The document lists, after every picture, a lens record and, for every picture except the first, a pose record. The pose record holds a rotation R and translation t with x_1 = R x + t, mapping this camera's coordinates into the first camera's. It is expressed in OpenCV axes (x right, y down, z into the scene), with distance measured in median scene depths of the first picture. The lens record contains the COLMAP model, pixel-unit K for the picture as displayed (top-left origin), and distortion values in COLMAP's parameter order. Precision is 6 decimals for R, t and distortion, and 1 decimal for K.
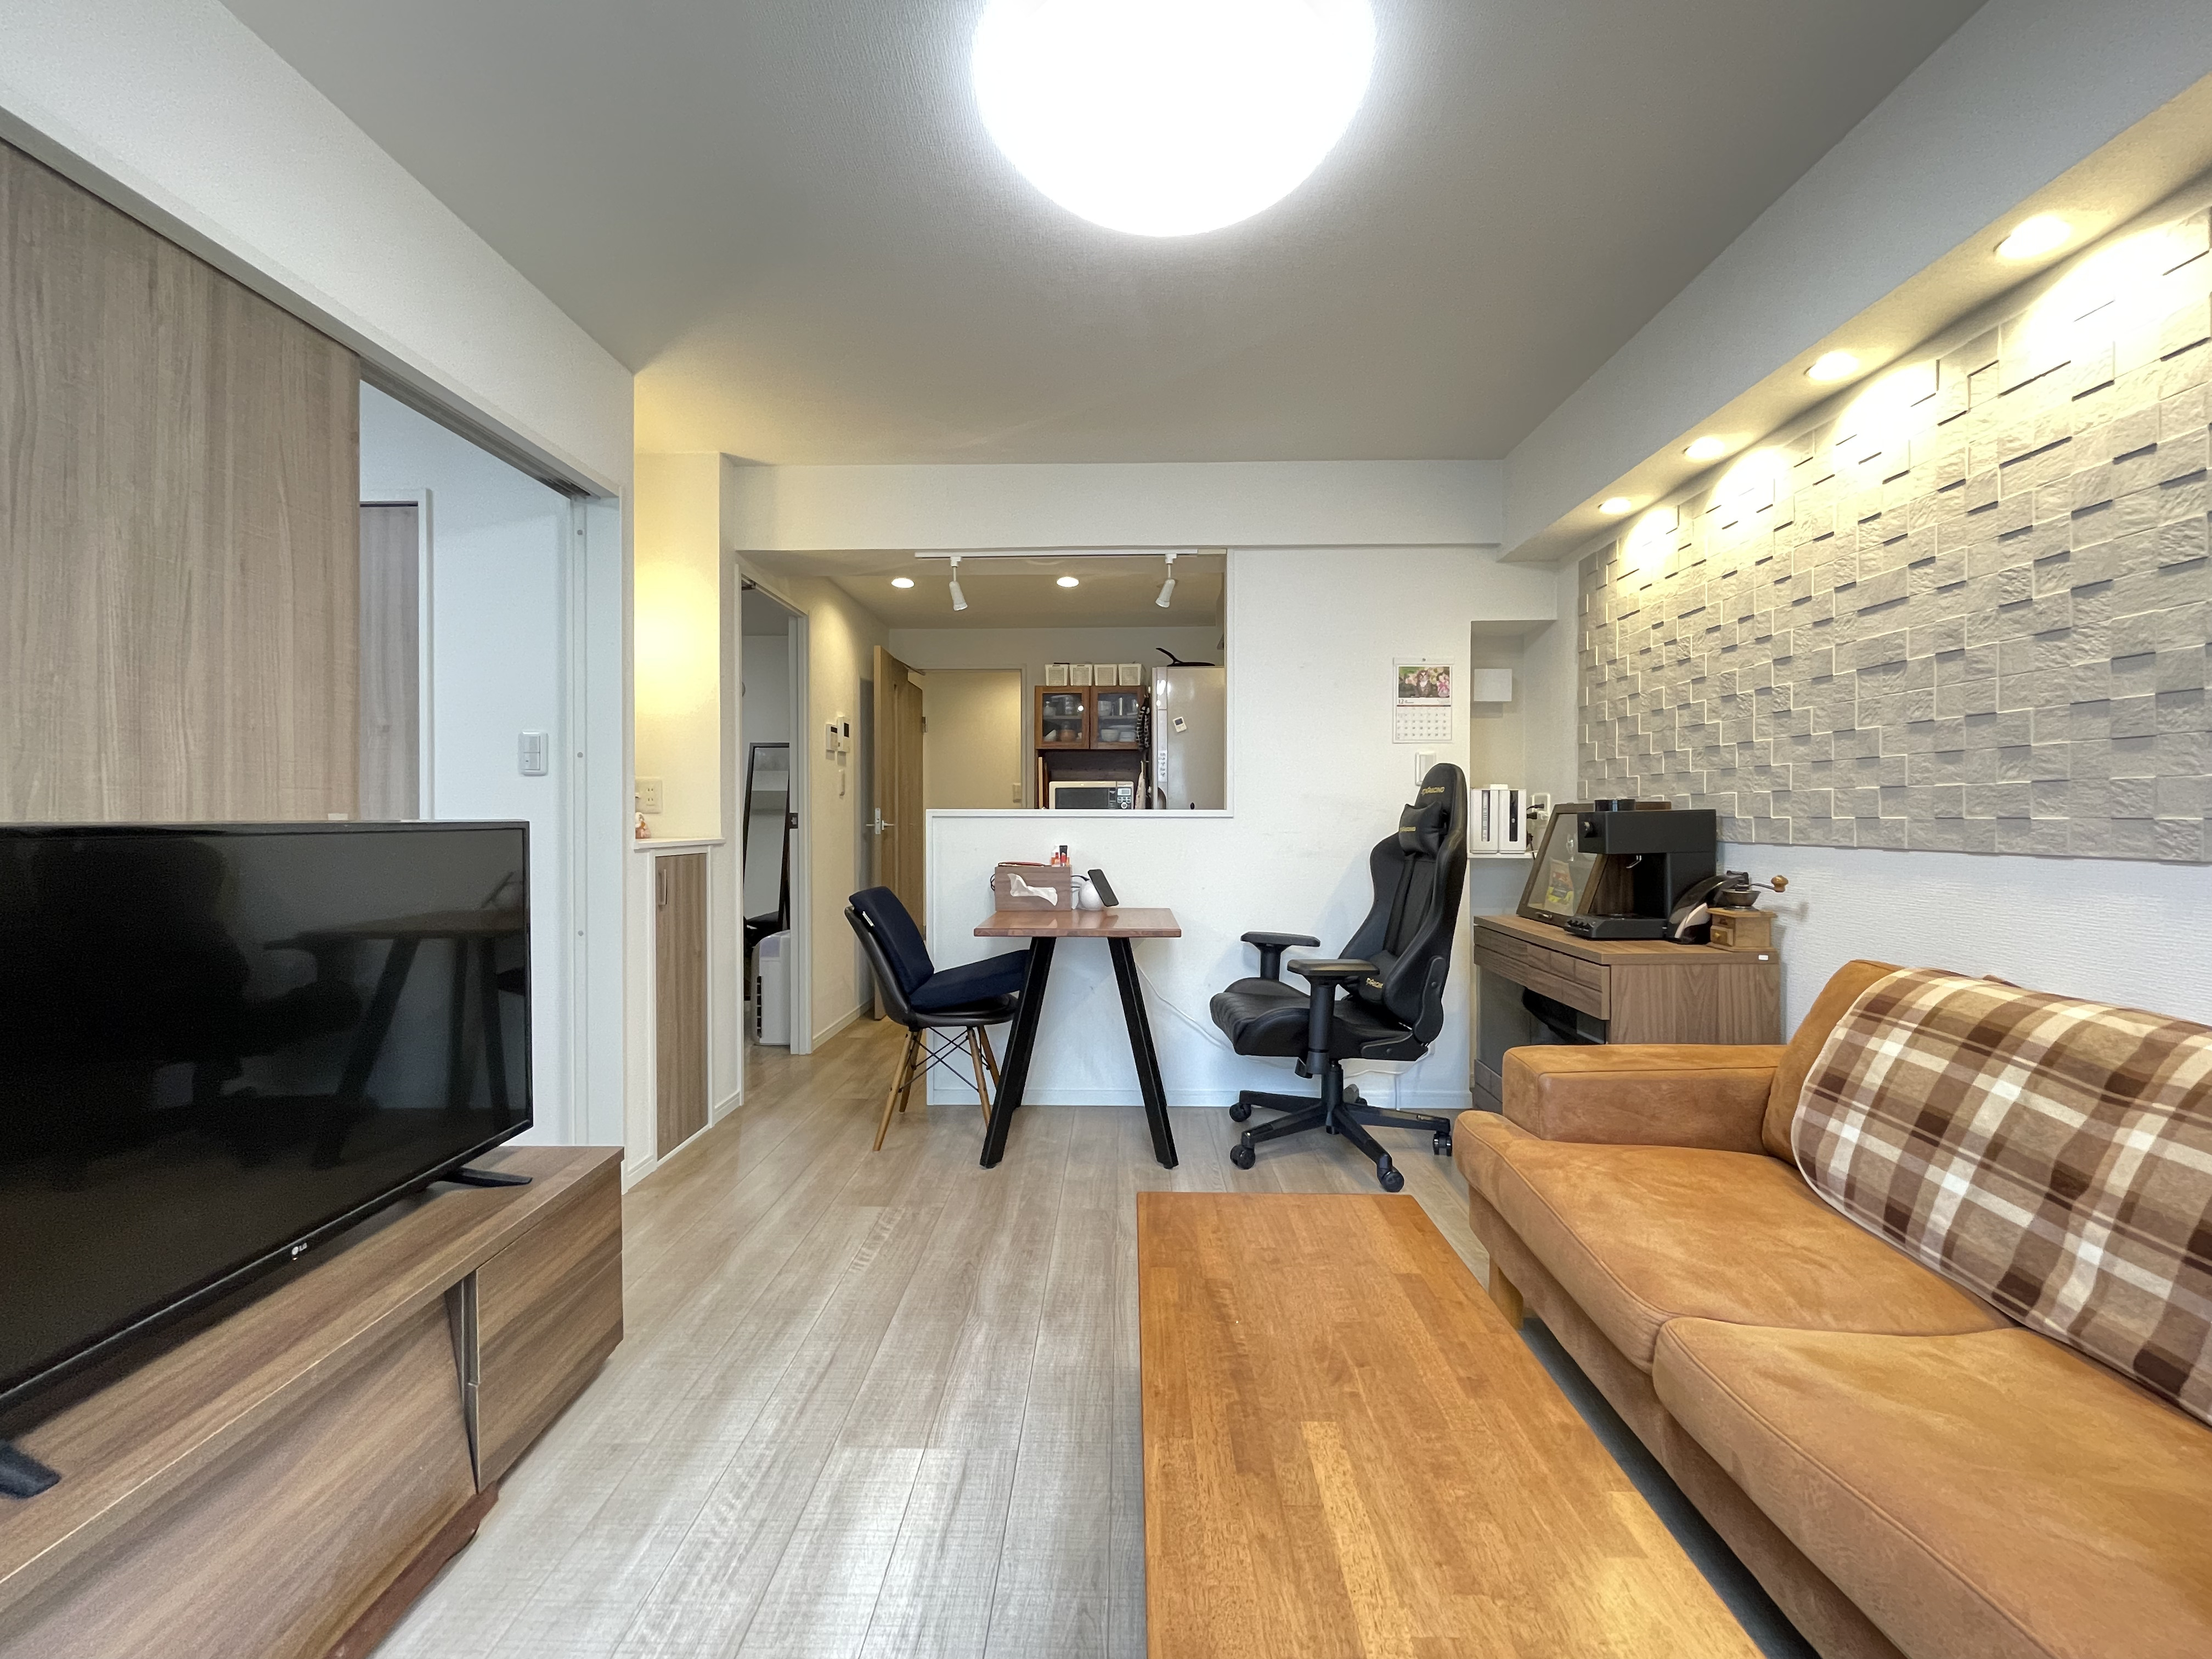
lens RADIAL K [[901.6, 0, 1098.8], [0, 901.6, 821.4], [0, 0, 1]] dist [-0.003801, 0.000752]
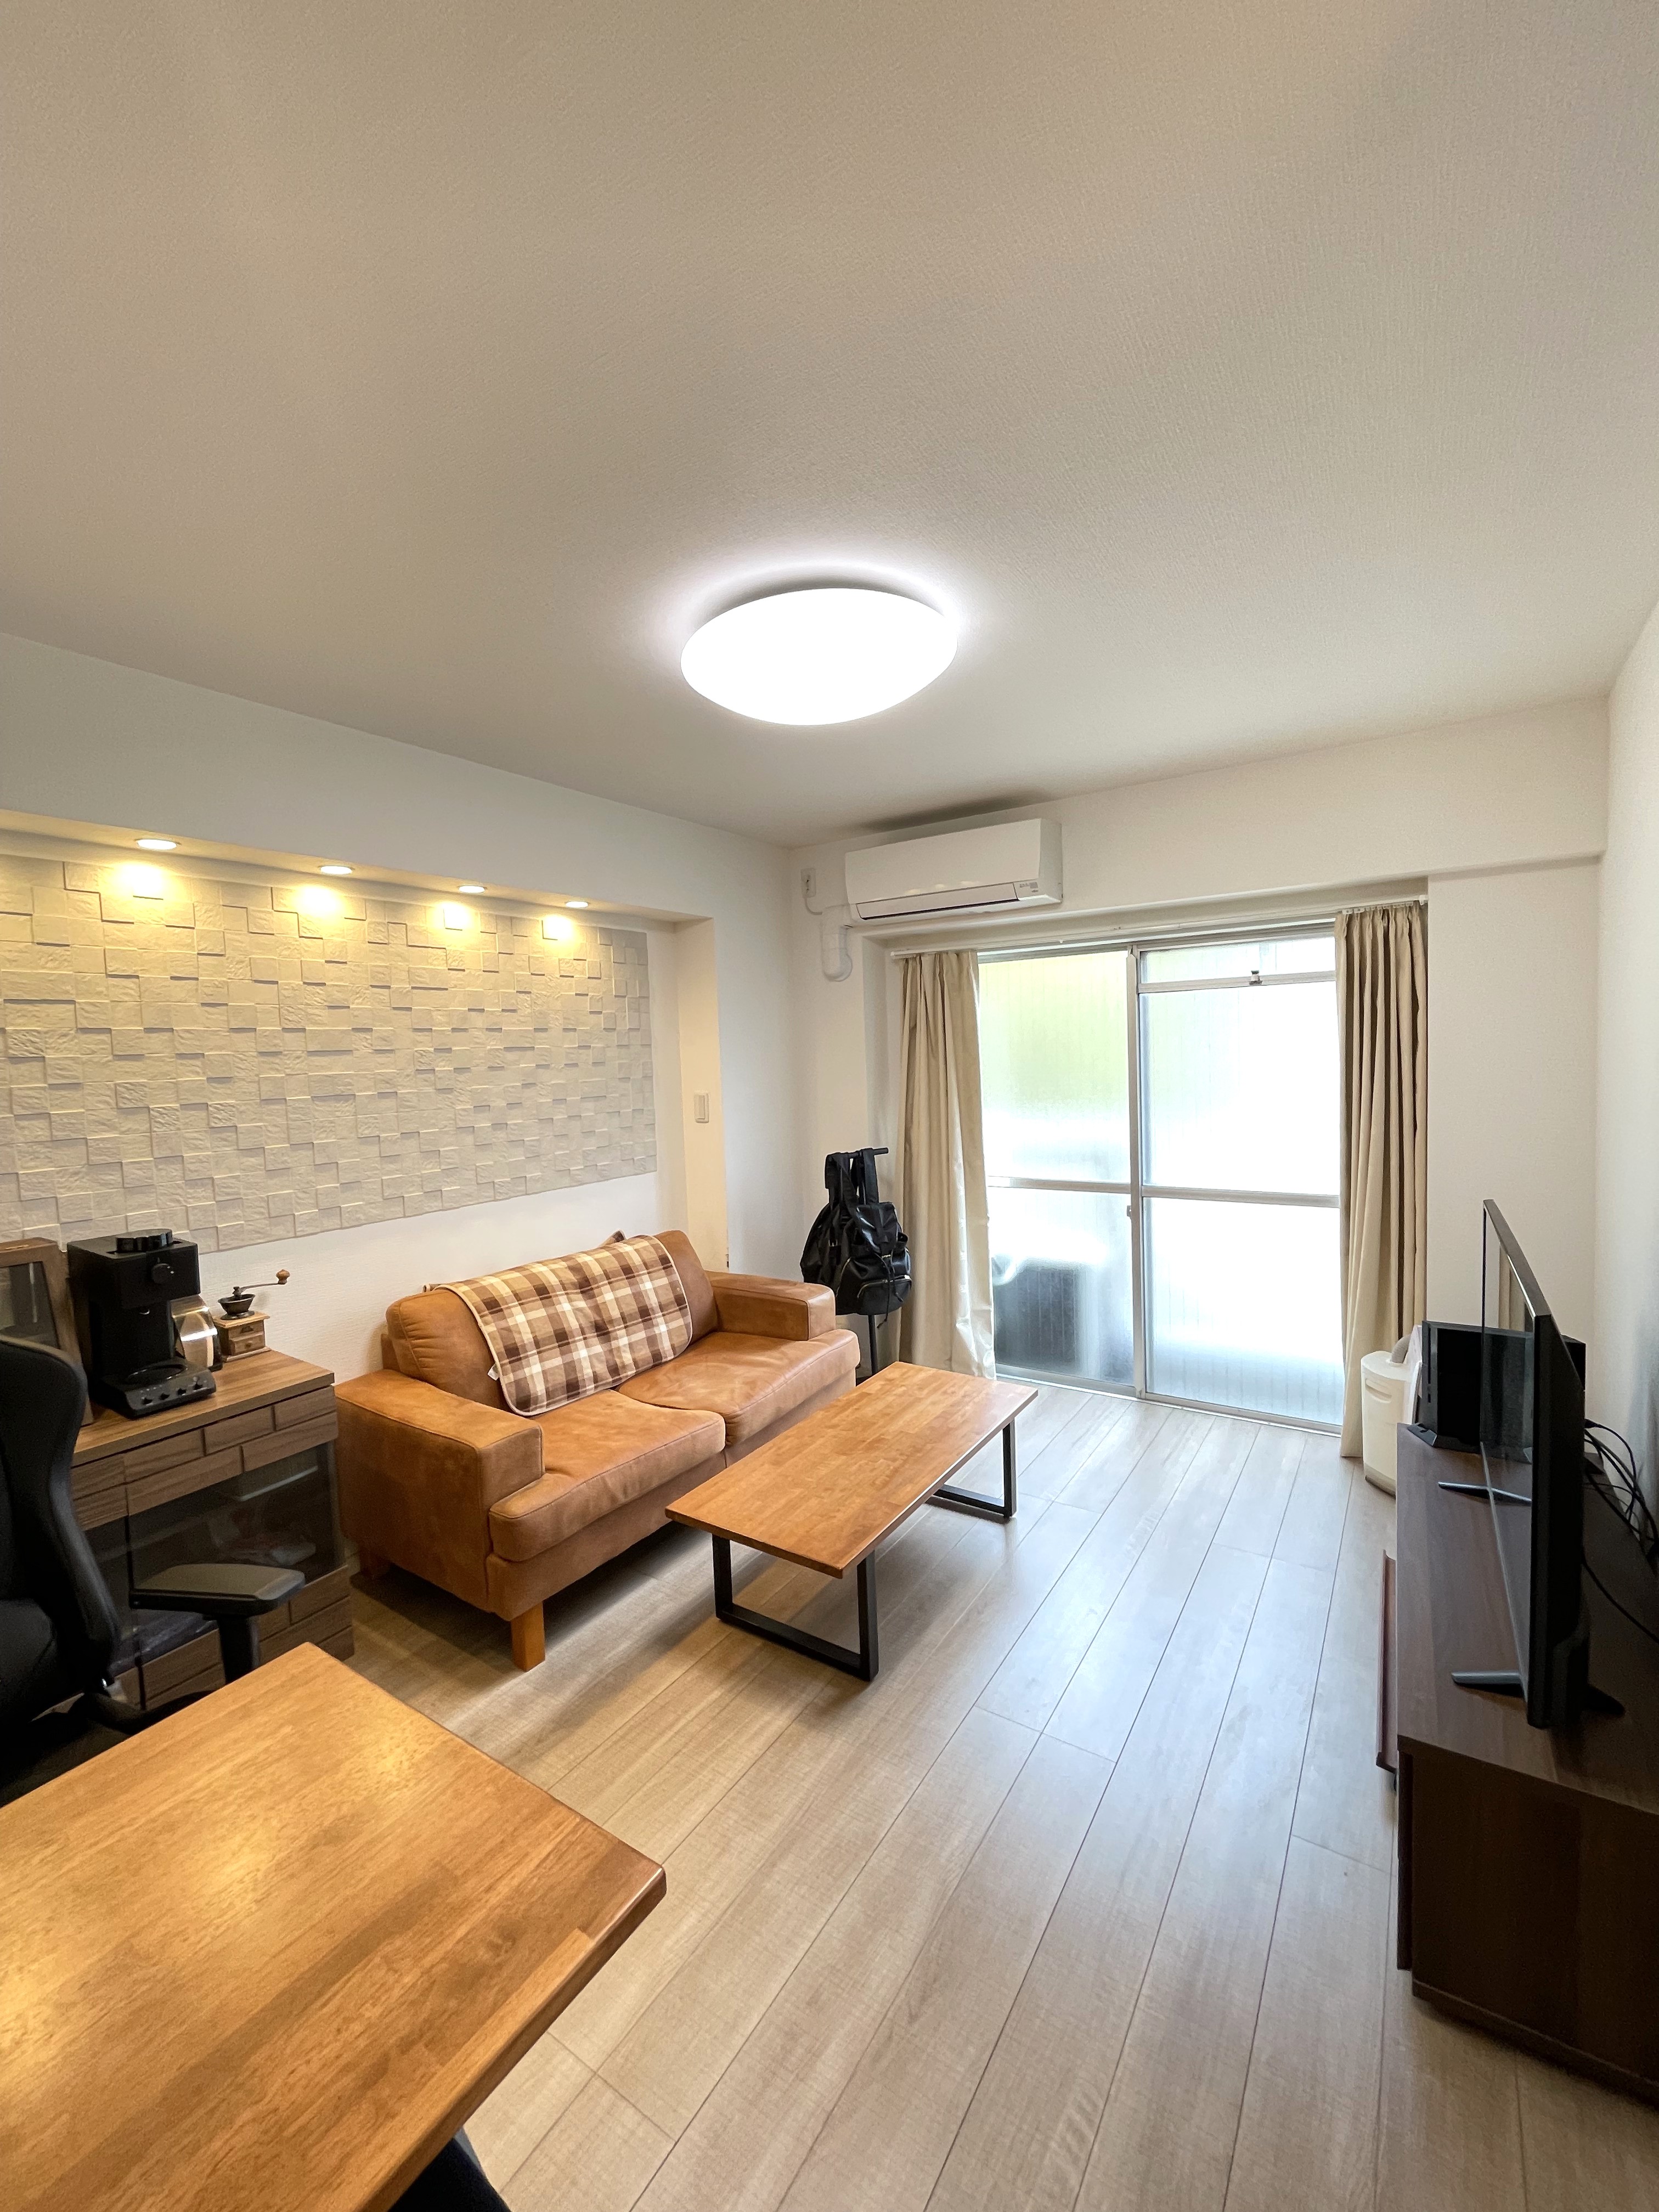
lens RADIAL K [[901.6, 0, 830.4], [0, 901.6, 1105.2], [0, 0, 1]] dist [-0.003801, 0.000752]
pose [[-0.845975, -0.003987, 0.533208, -0.523573], [0.038059, 0.996970, 0.067838, -0.234868], [-0.531863, 0.077683, -0.843260, 1.845263]]
